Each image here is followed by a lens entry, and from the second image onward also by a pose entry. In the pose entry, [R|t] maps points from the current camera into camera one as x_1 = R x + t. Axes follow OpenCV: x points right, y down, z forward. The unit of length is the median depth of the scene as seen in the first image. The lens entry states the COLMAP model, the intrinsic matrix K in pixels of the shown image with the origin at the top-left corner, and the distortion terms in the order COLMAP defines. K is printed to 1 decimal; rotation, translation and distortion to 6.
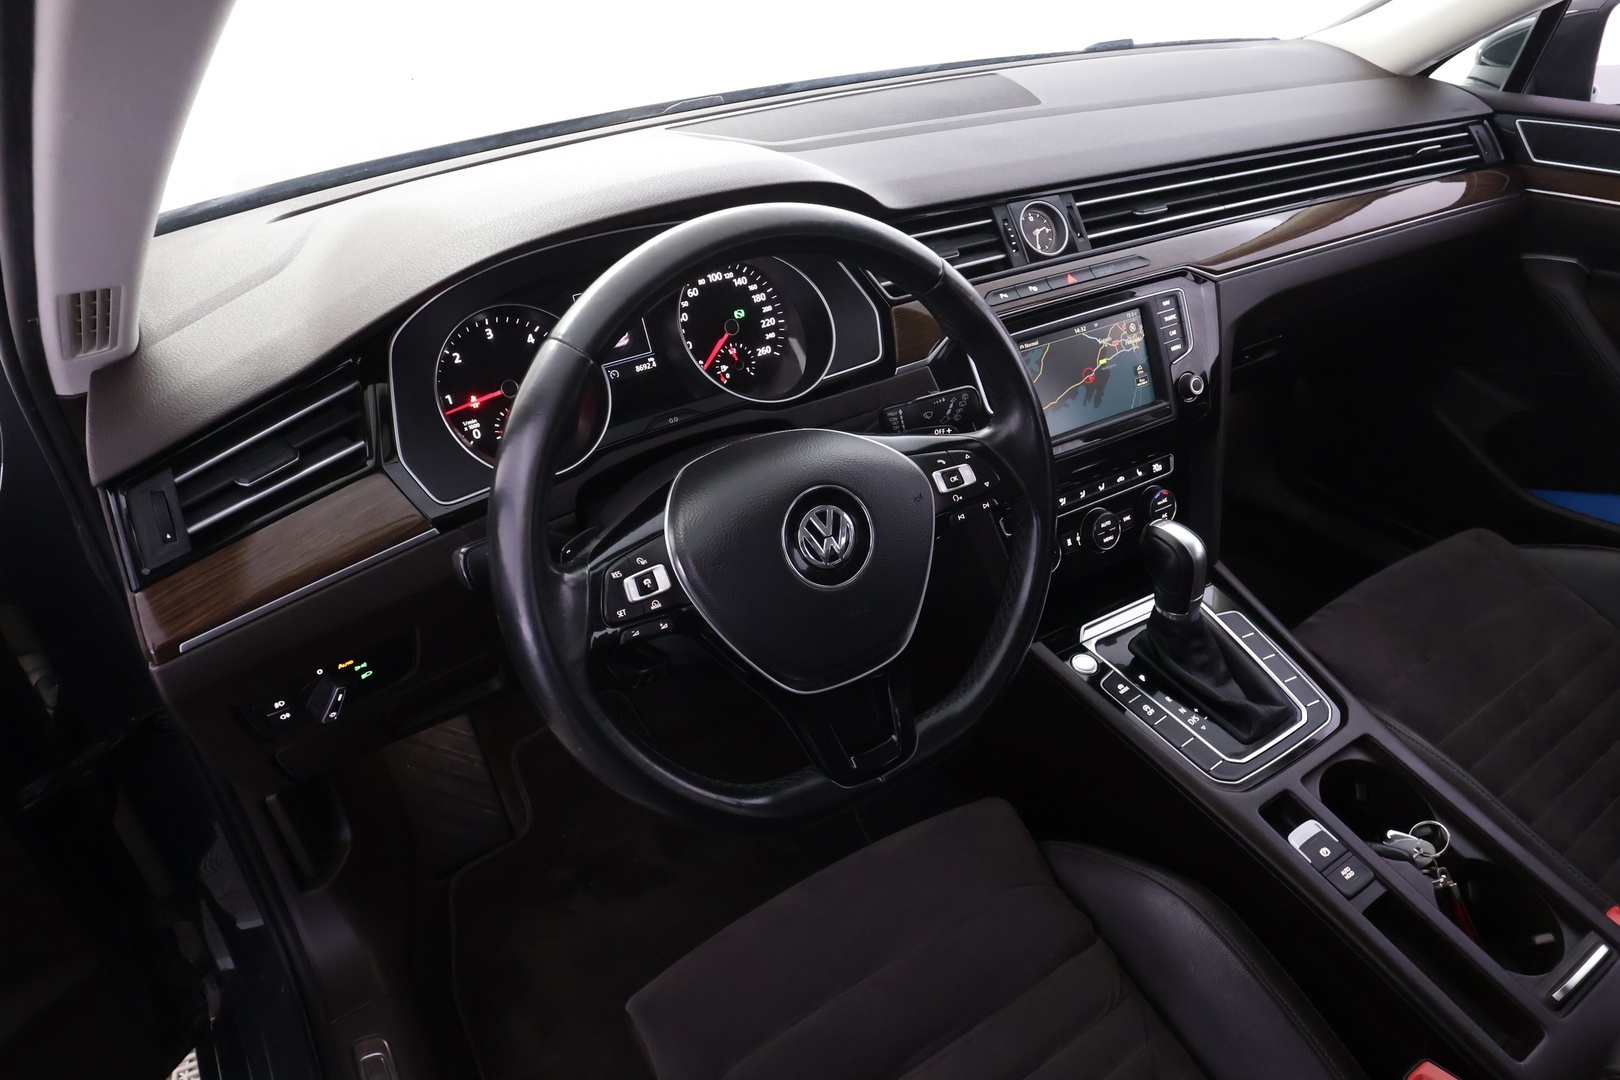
lens RADIAL K [[1012.0, 0, 810.0], [0, 1012.0, 540.0], [0, 0, 1]] dist [0.006371, -0.001137]
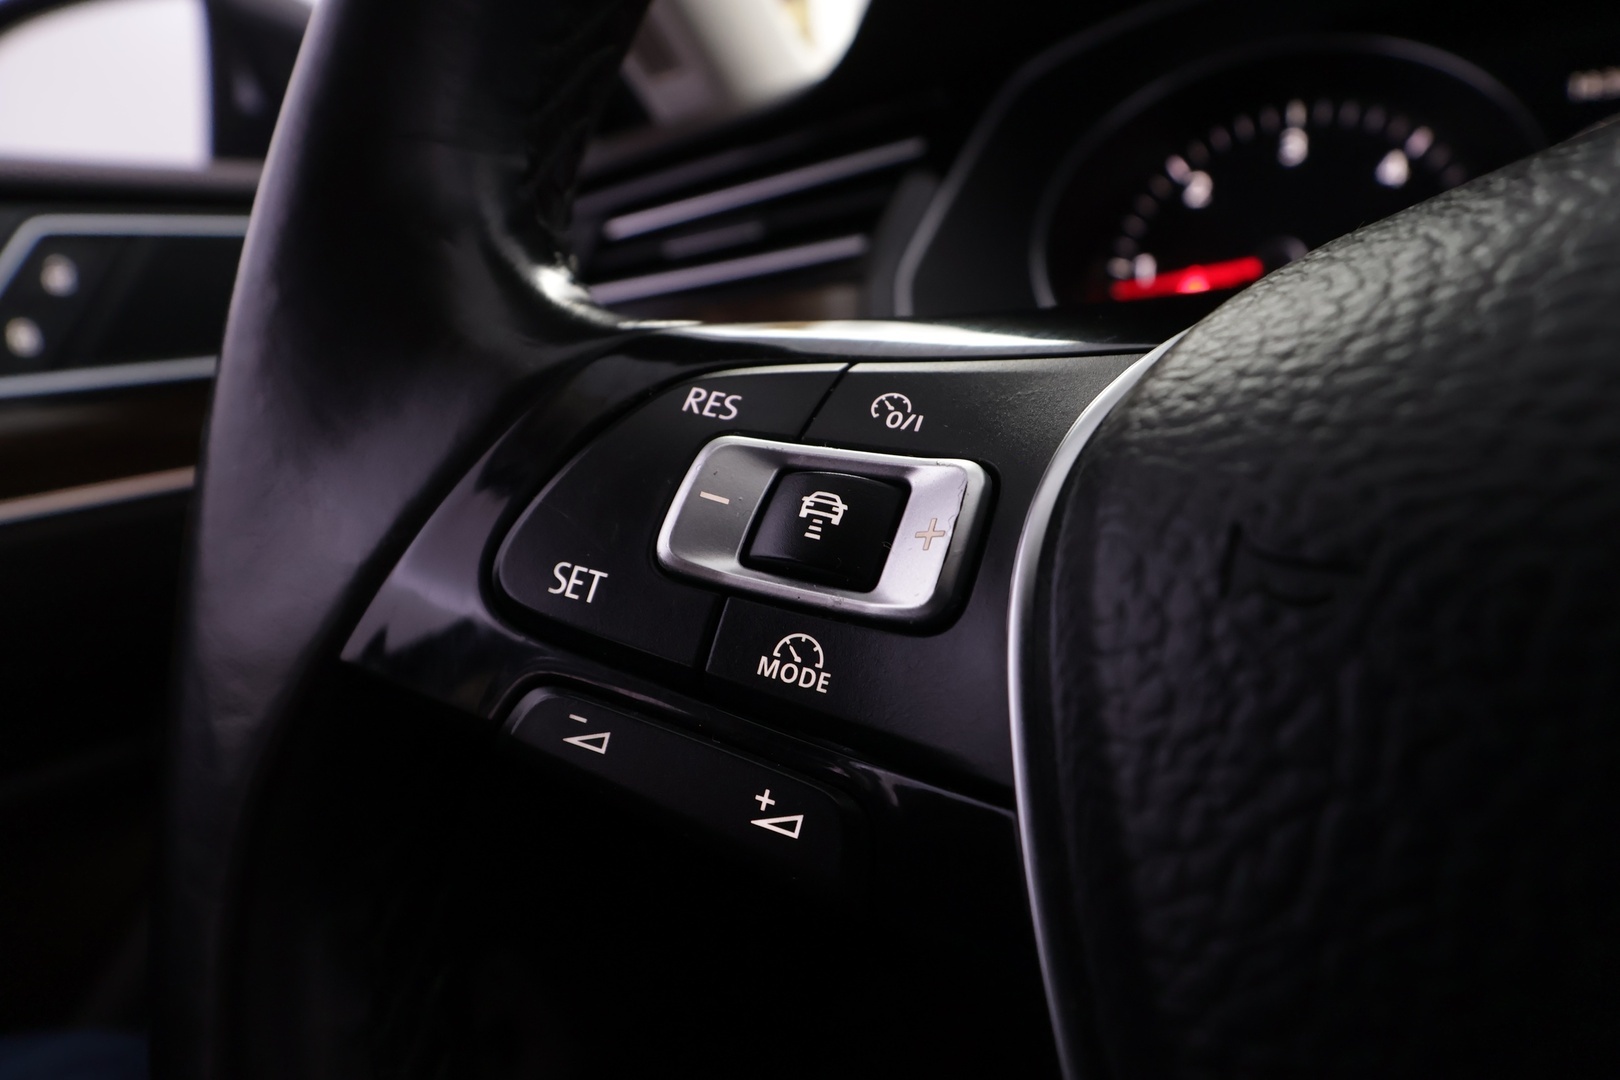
lens RADIAL K [[886.7, 0, 810.0], [0, 886.7, 540.0], [0, 0, 1]] dist [0.001171, -0.000038]
pose [[0.458723, 0.292045, -0.839216, -0.027593], [-0.493517, 0.869122, 0.032691, 0.025942], [0.738928, 0.399171, 0.542815, 0.572753]]
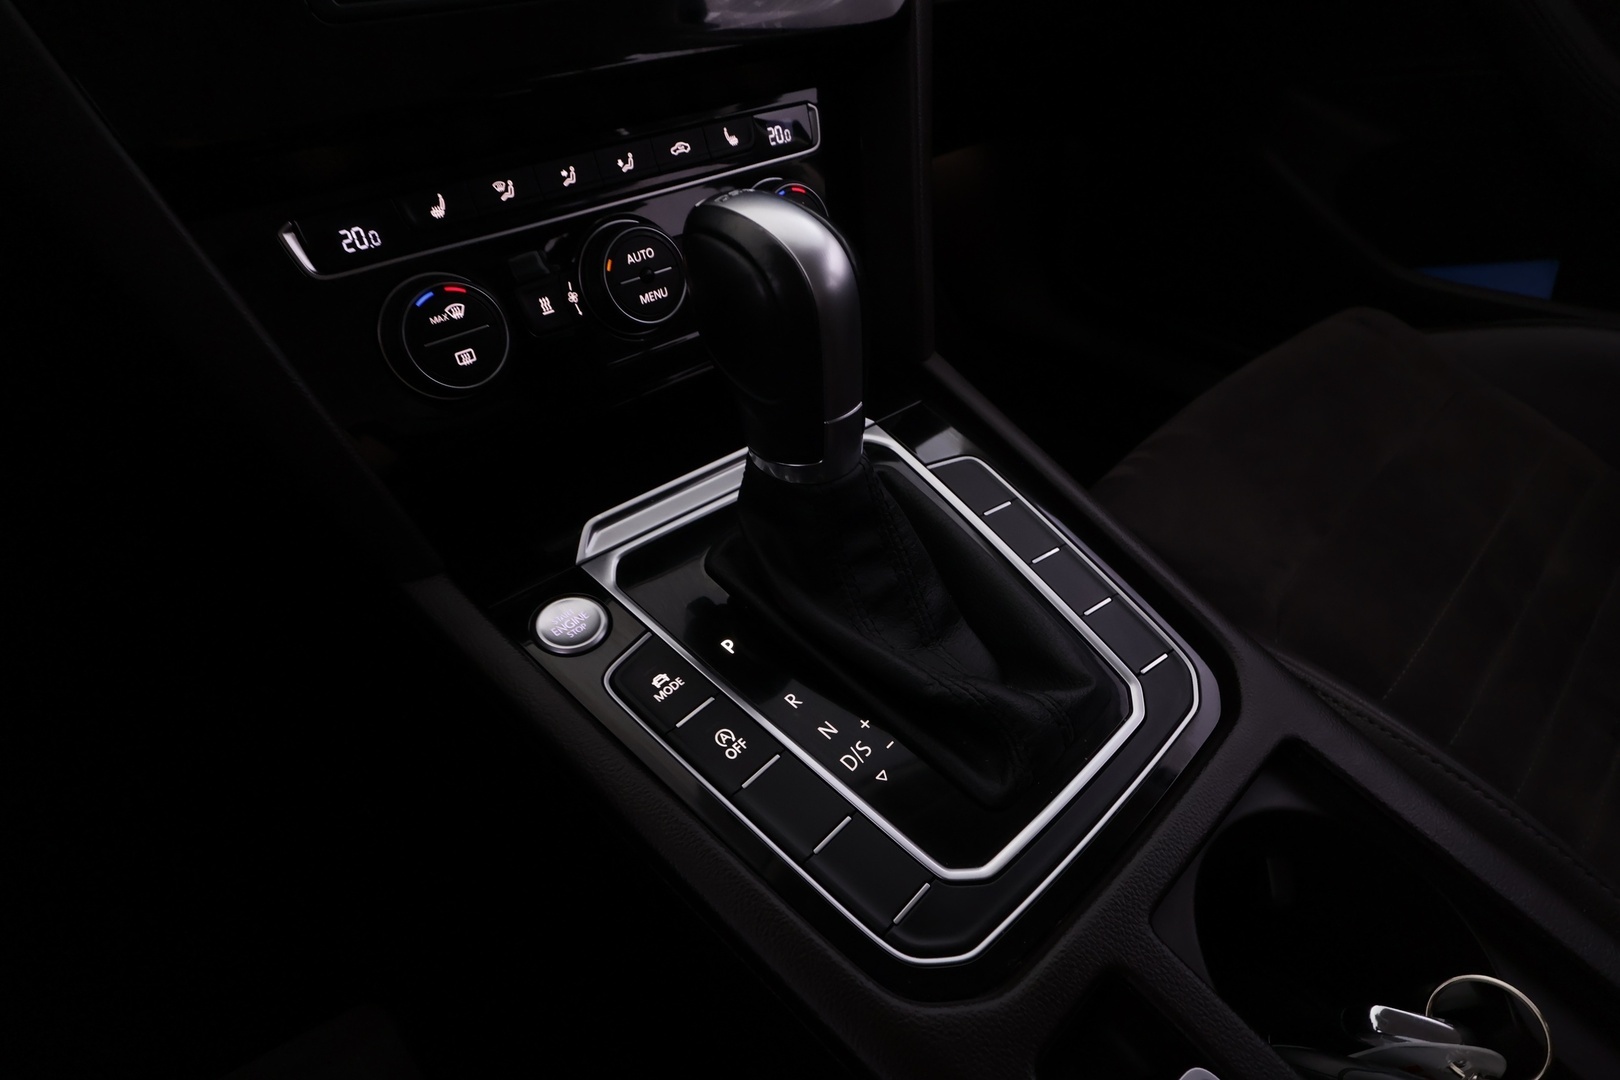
lens RADIAL K [[886.7, 0, 810.0], [0, 886.7, 540.0], [0, 0, 1]] dist [0.001171, -0.000038]
pose [[0.982955, -0.087332, 0.161778, 0.302065], [0.071878, 0.992484, 0.099043, 0.066309], [-0.169212, -0.085726, 0.981844, 0.665442]]
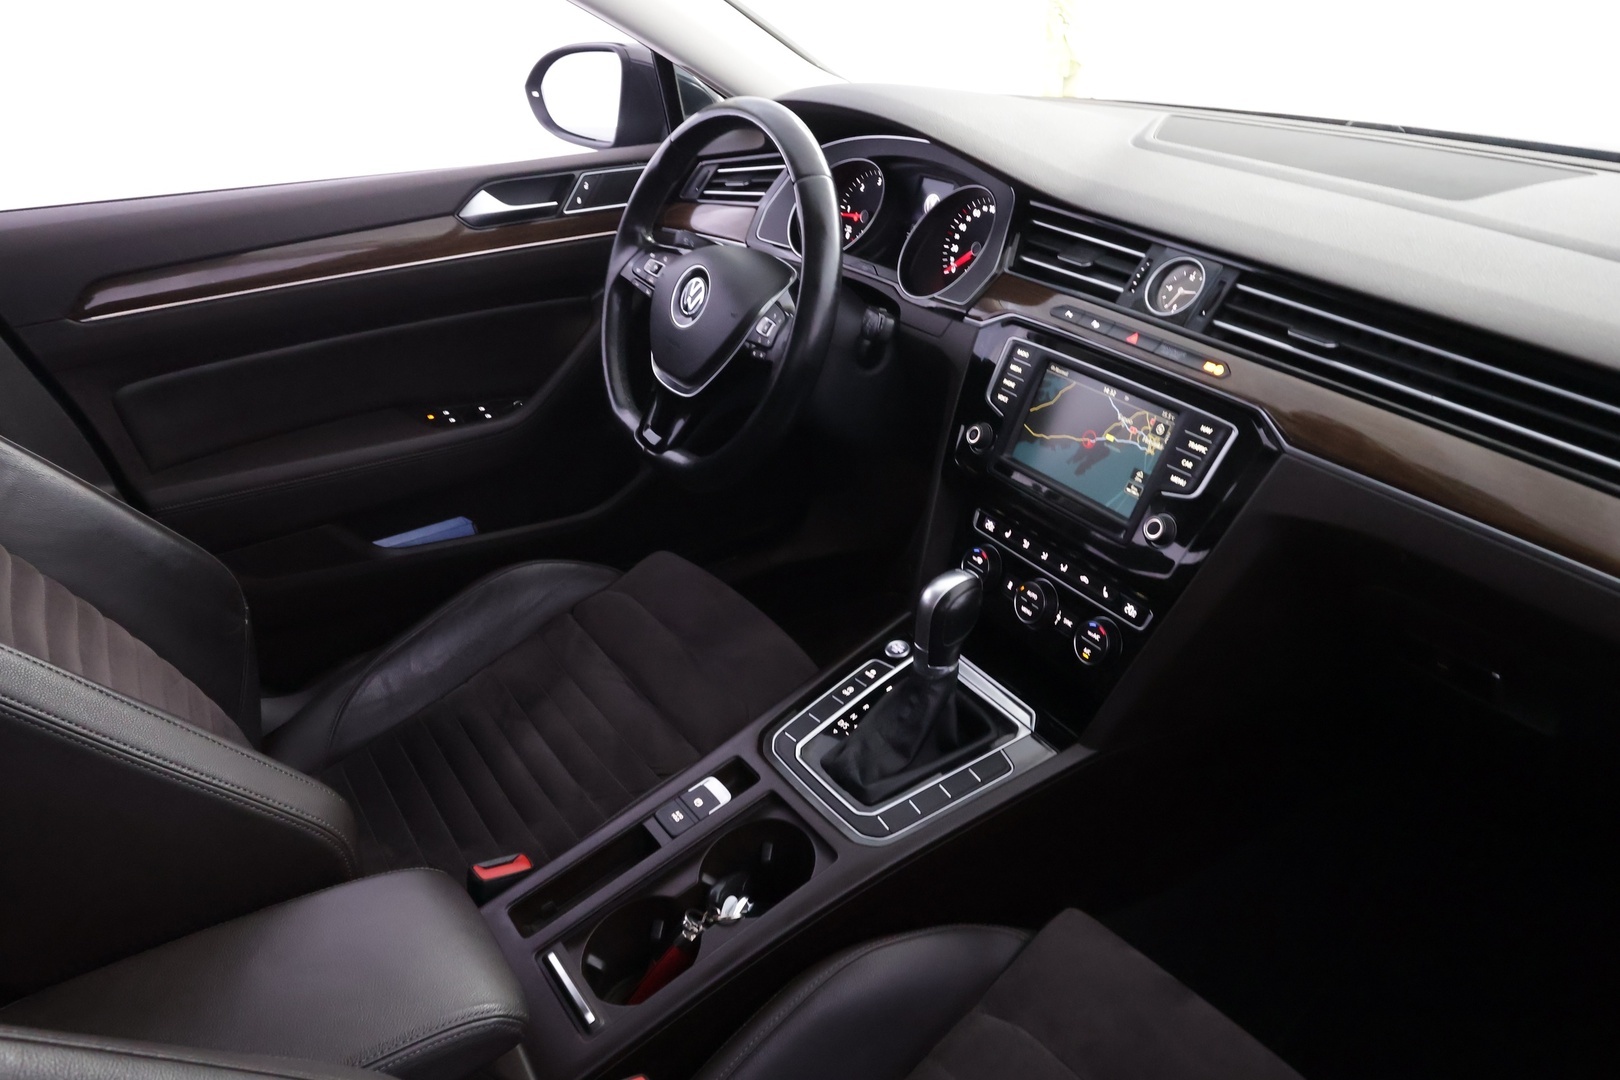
lens RADIAL K [[1117.1, 0, 810.0], [0, 1117.1, 540.0], [0, 0, 1]] dist [-0.004779, -0.000385]
pose [[0.023160, 0.514736, -0.857036, 1.161103], [-0.535842, 0.730118, 0.424029, -0.383142], [0.844000, 0.449416, 0.292727, 0.534435]]
